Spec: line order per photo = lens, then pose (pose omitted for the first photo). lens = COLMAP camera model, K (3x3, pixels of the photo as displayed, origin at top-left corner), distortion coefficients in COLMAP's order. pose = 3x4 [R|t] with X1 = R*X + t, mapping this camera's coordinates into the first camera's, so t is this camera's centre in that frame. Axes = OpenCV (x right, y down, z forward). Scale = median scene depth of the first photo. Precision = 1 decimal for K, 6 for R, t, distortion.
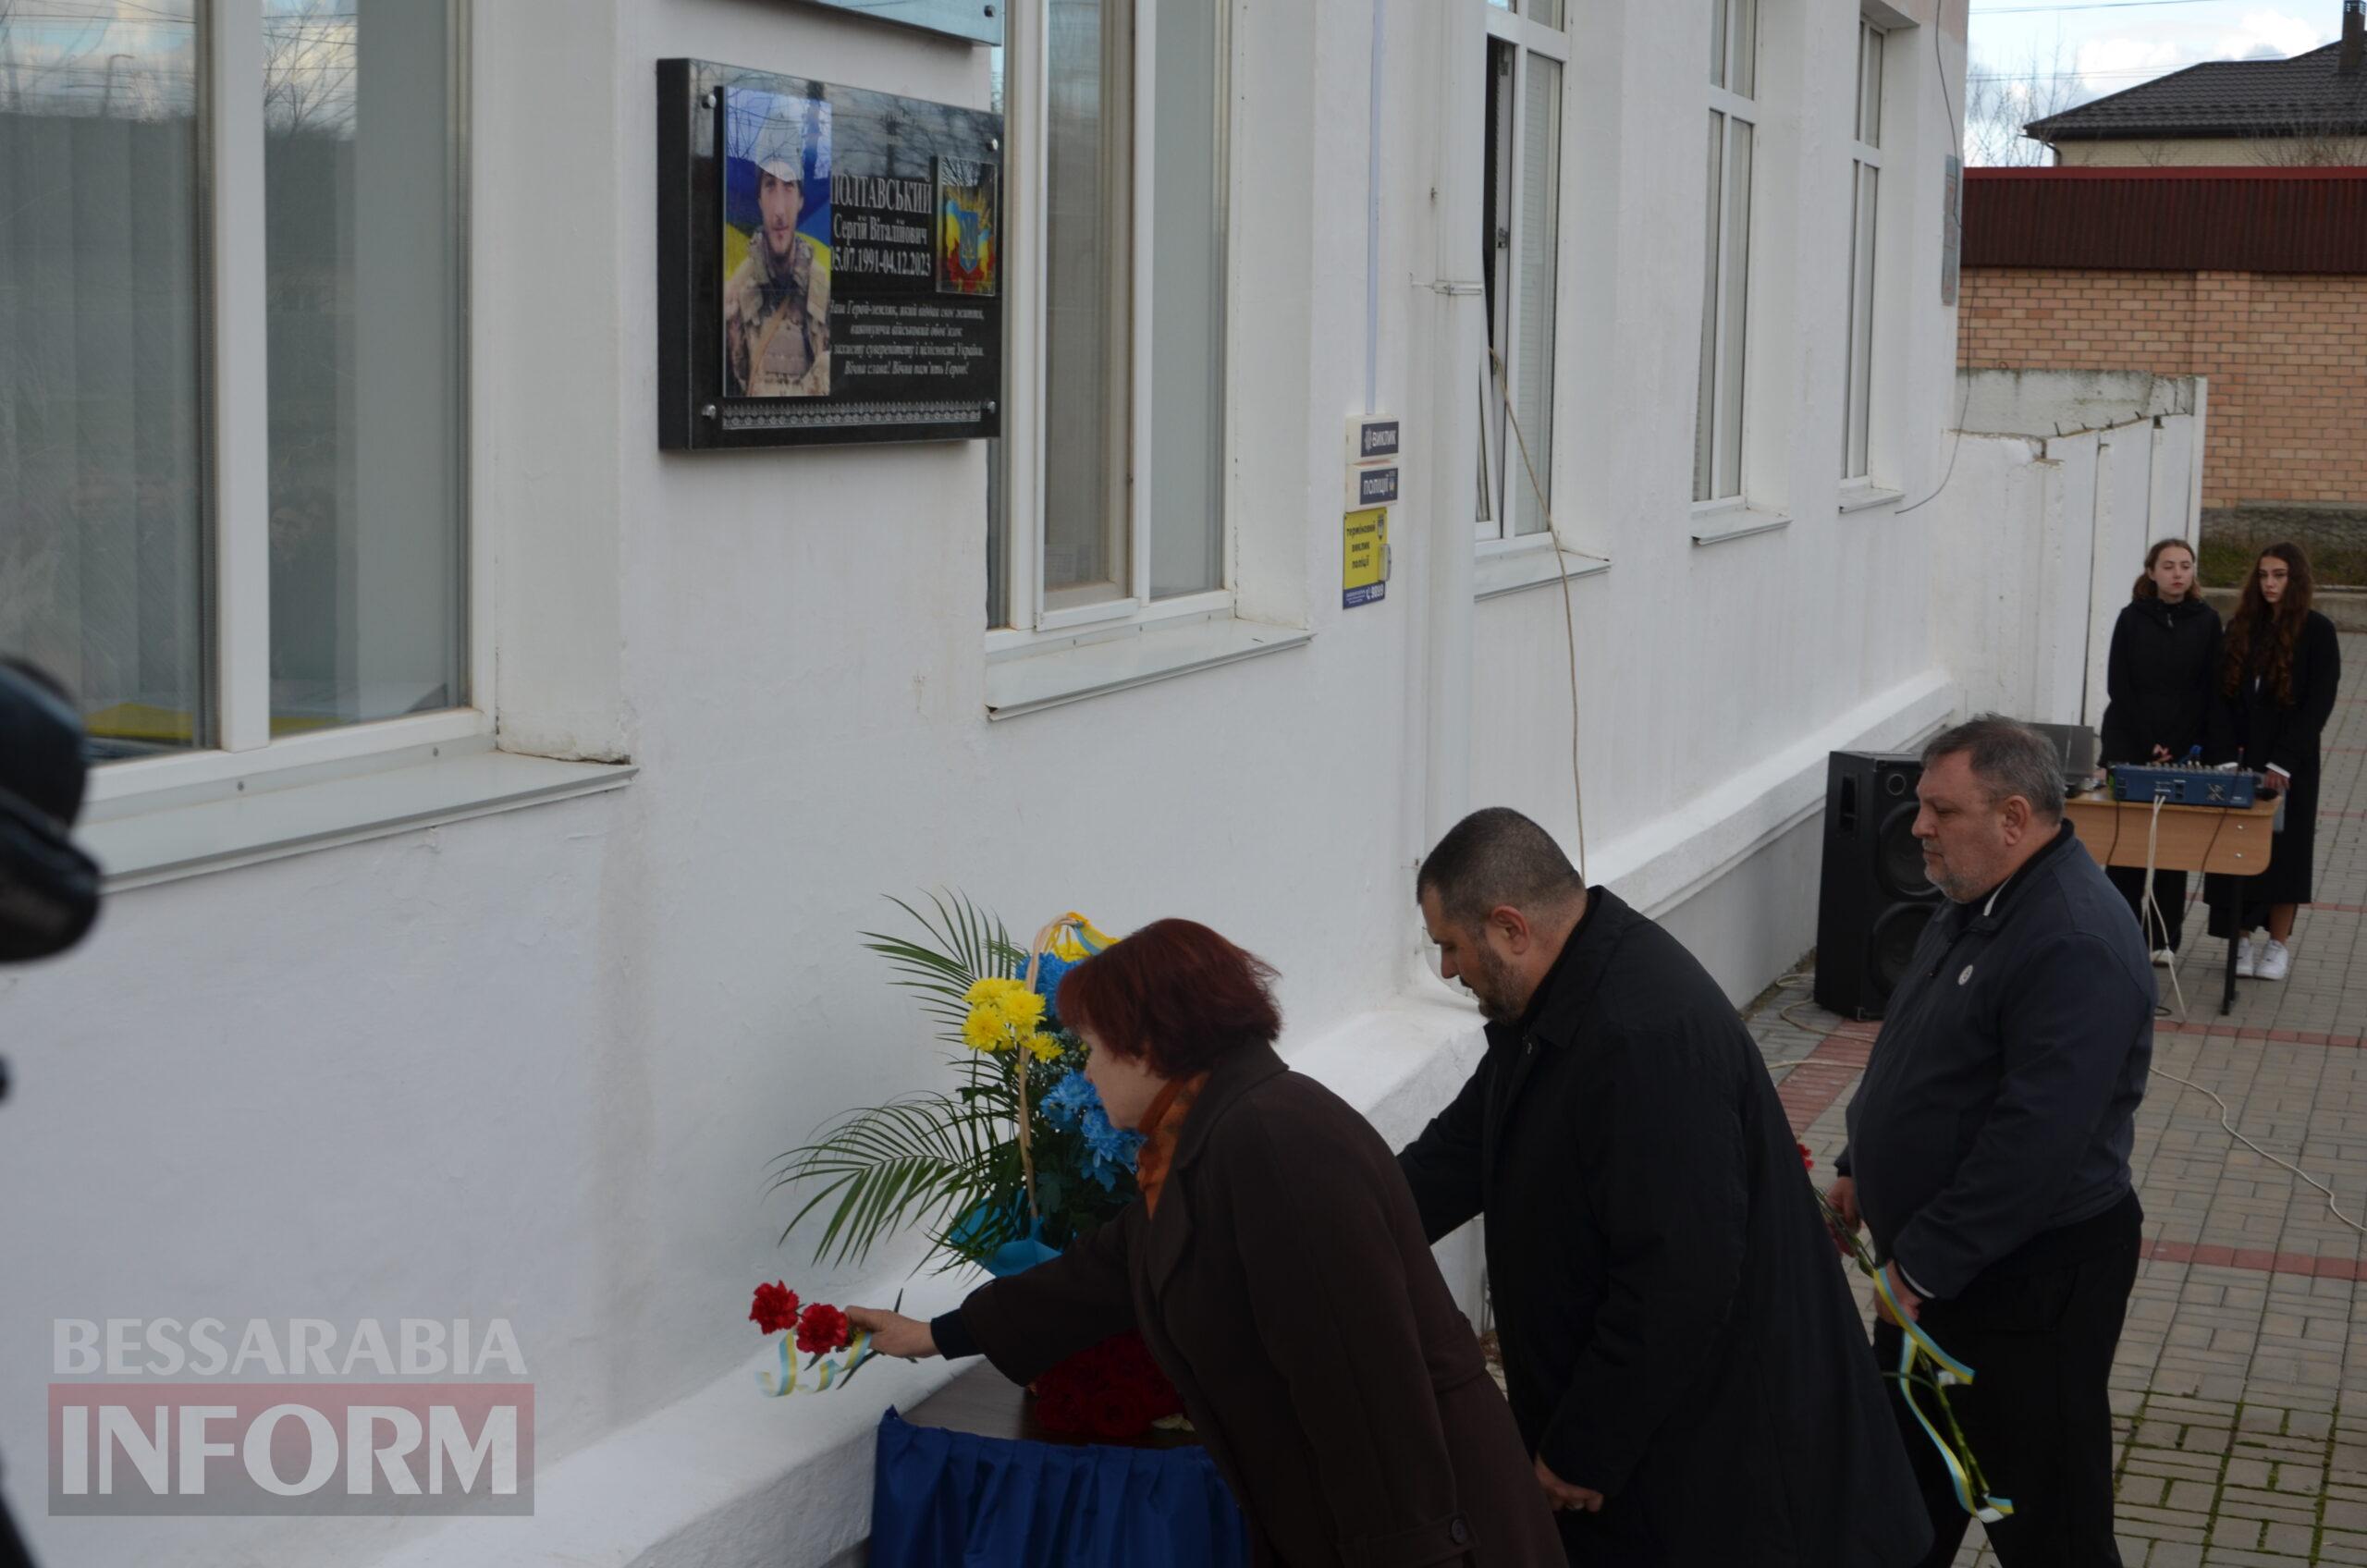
lens RADIAL K [[3465.9, 0, 1217.3], [0, 3465.9, 797.6], [0, 0, 1]] dist [-0.049460, 0.150251]
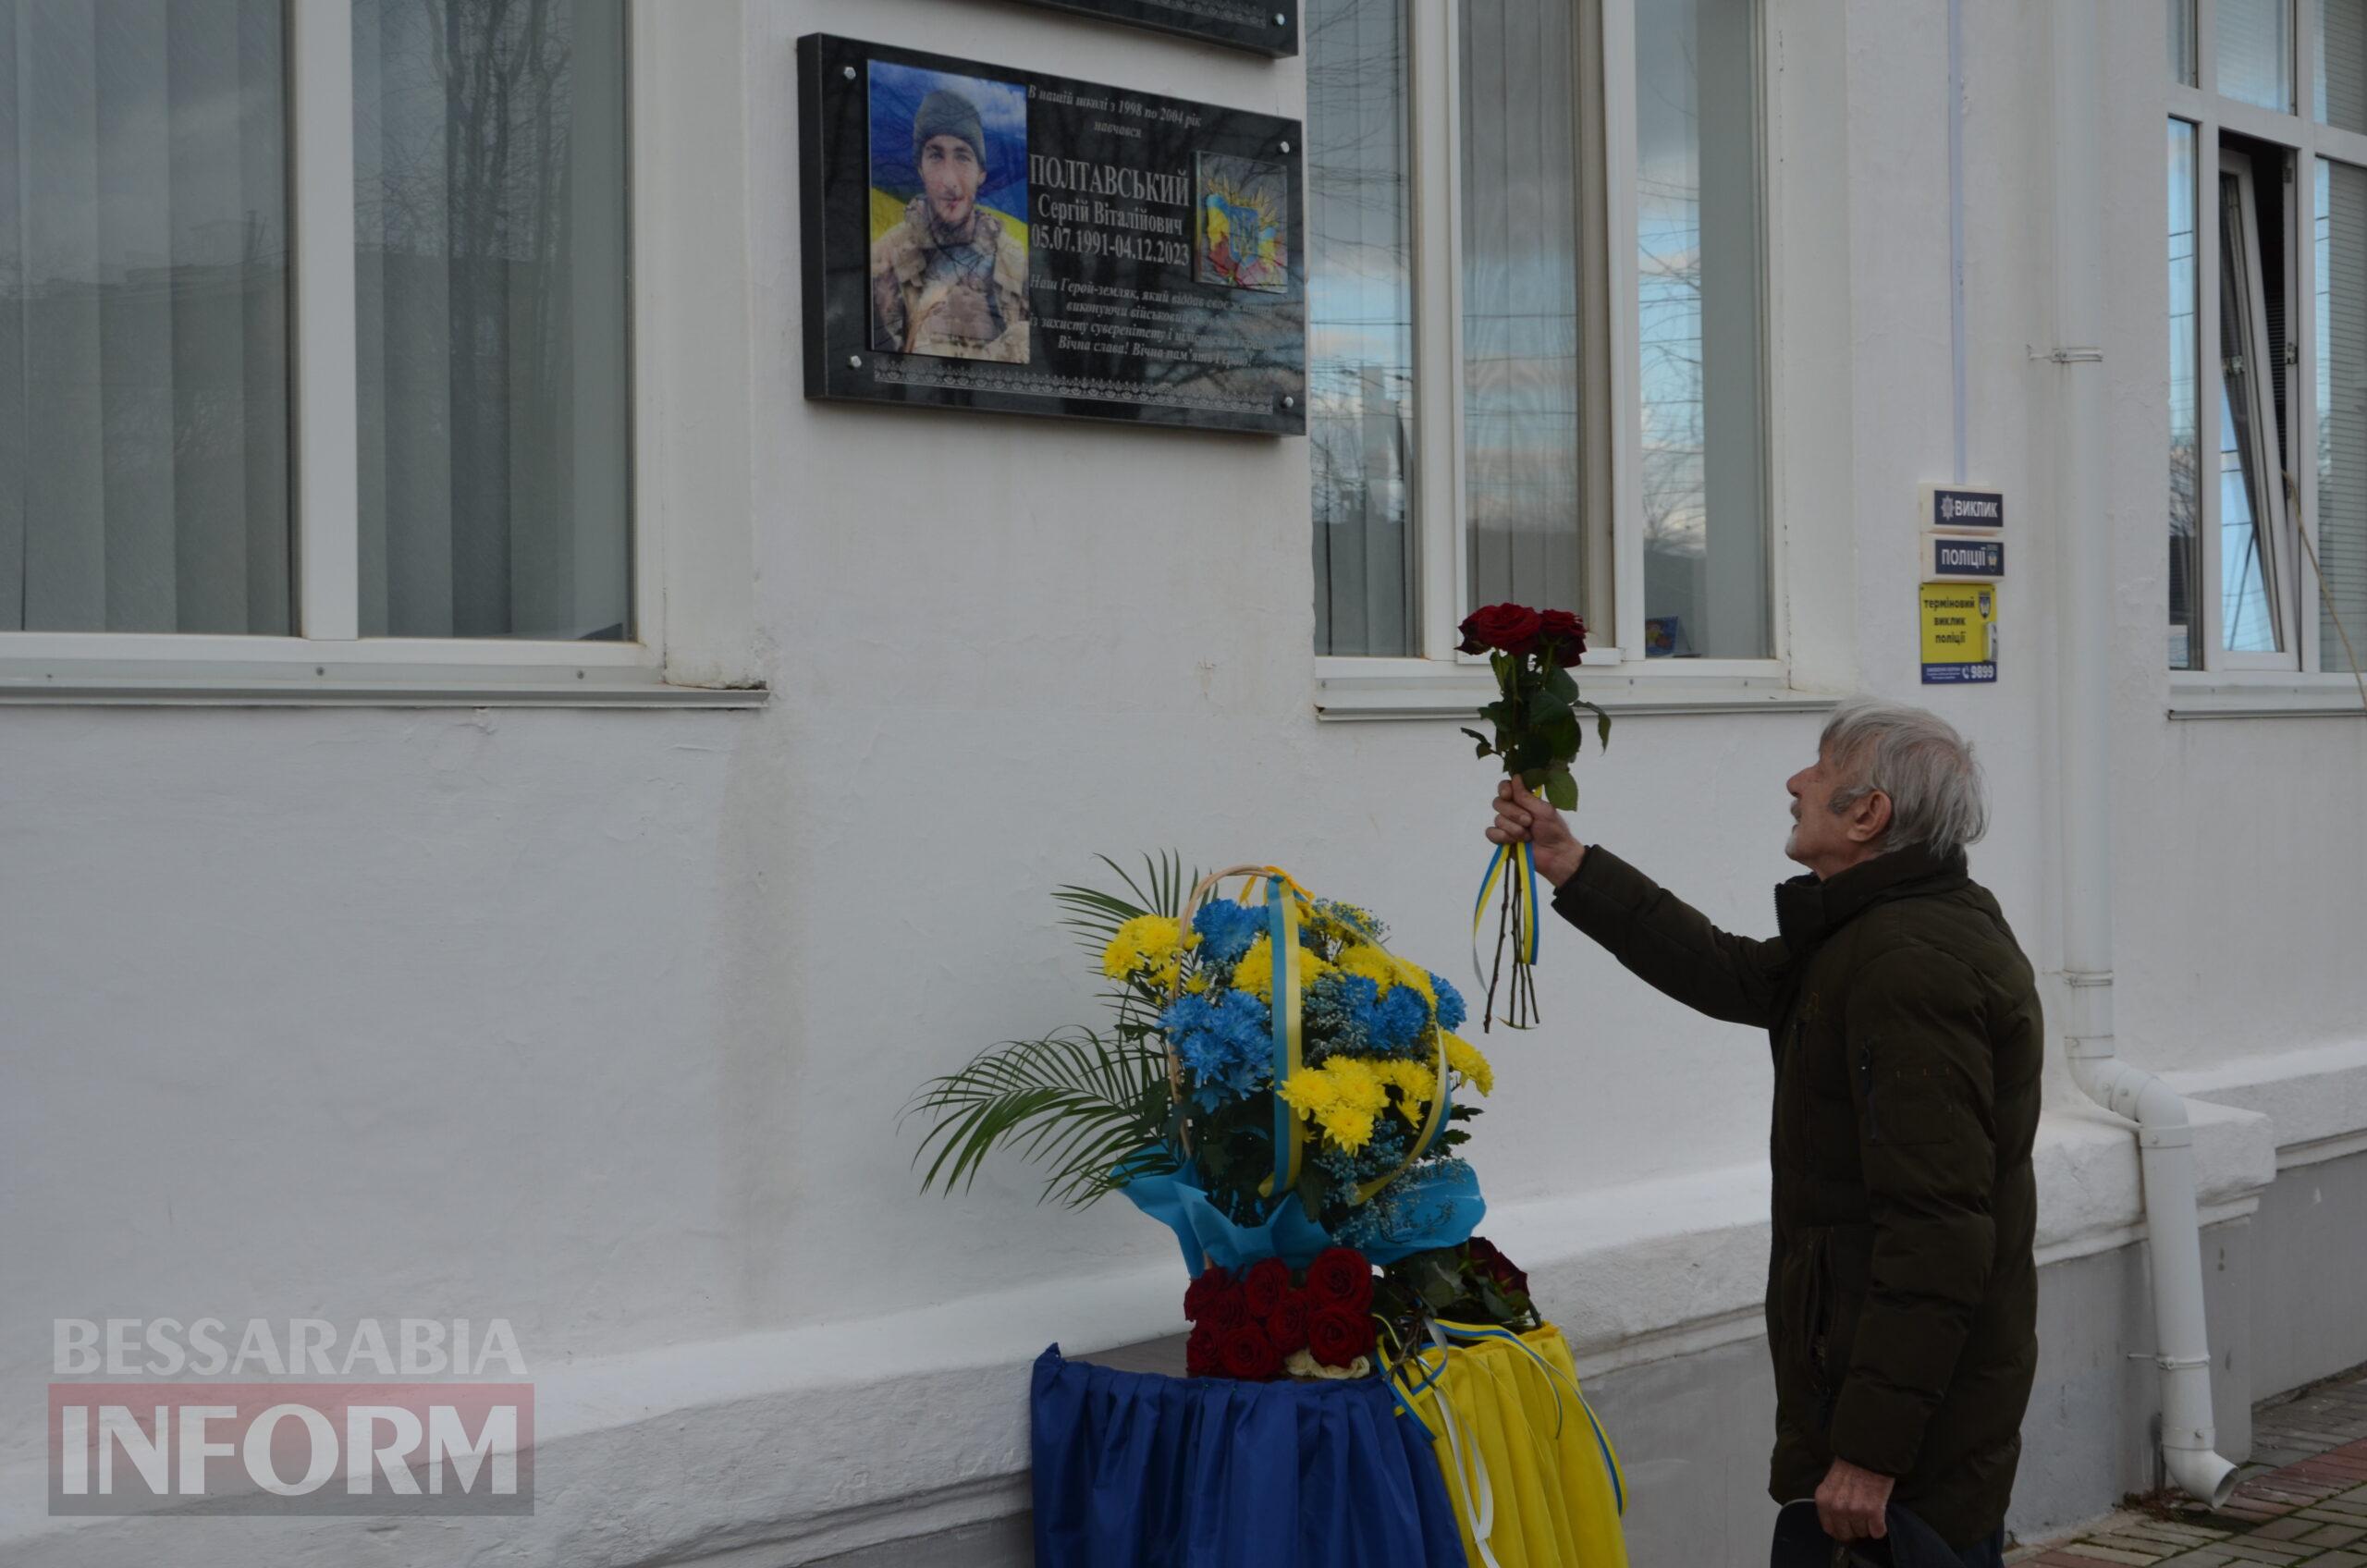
lens RADIAL K [[3465.9, 0, 1217.3], [0, 3465.9, 797.6], [0, 0, 1]] dist [-0.049460, 0.150251]
pose [[0.922058, -0.022673, -0.386387, 0.336933], [-0.019379, 0.994327, -0.104591, 0.120635], [0.386566, 0.103927, 0.916387, 0.078383]]
